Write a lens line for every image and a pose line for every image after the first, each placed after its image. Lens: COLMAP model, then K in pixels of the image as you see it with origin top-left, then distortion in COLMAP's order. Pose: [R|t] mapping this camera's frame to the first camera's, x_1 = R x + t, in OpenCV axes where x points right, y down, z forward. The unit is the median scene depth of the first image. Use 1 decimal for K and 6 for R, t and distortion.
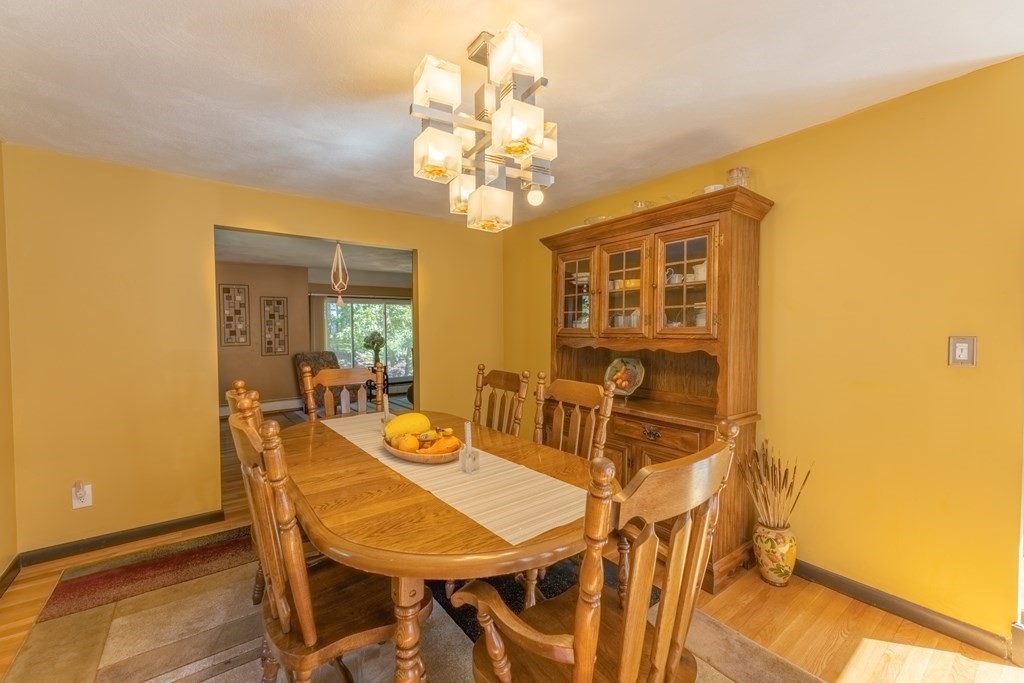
lens RADIAL K [[421.8, 0, 510.7], [0, 421.8, 339.2], [0, 0, 1]] dist [-0.002245, -0.000387]
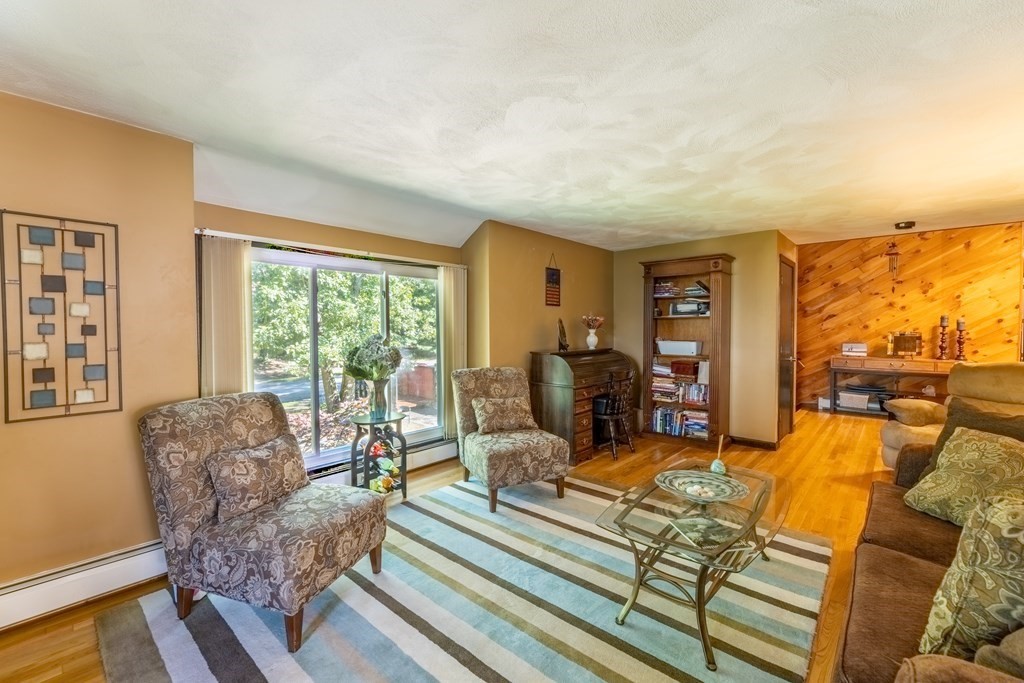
lens RADIAL K [[421.8, 0, 510.7], [0, 421.8, 339.2], [0, 0, 1]] dist [-0.002245, -0.000387]
pose [[0.982812, 0.001159, 0.184607, -0.305845], [-0.000458, 0.999993, -0.003843, -0.014866], [-0.184610, 0.003692, 0.982805, 0.648905]]
